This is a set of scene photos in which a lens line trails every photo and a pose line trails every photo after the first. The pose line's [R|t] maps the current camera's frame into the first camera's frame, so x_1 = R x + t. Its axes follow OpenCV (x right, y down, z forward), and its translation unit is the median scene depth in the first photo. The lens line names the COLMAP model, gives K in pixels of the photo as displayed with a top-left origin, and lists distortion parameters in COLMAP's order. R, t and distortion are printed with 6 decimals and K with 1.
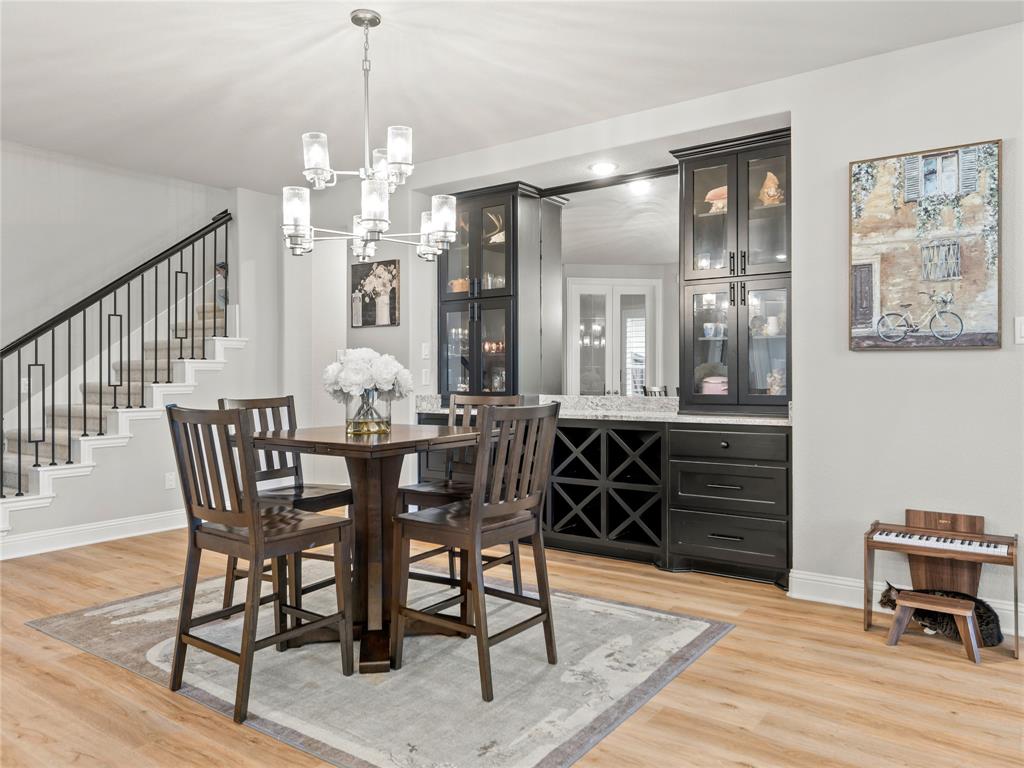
lens RADIAL K [[725.0, 0, 518.2], [0, 725.0, 373.6], [0, 0, 1]] dist [-0.005398, 0.000238]
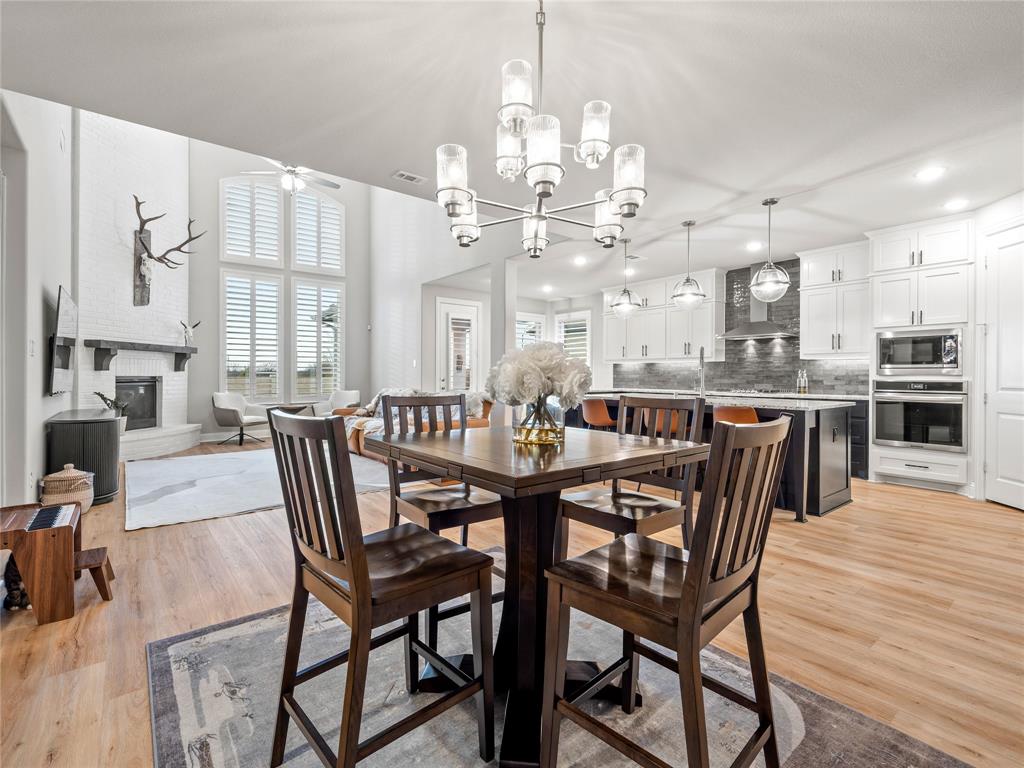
lens RADIAL K [[477.0, 0, 514.2], [0, 477.0, 373.5], [0, 0, 1]] dist [0.006091, -0.003277]
pose [[-0.961341, 0.006320, 0.275287, -0.239134], [0.006640, 0.999978, 0.000230, 0.004000], [-0.275279, 0.002049, -0.961362, 1.090325]]
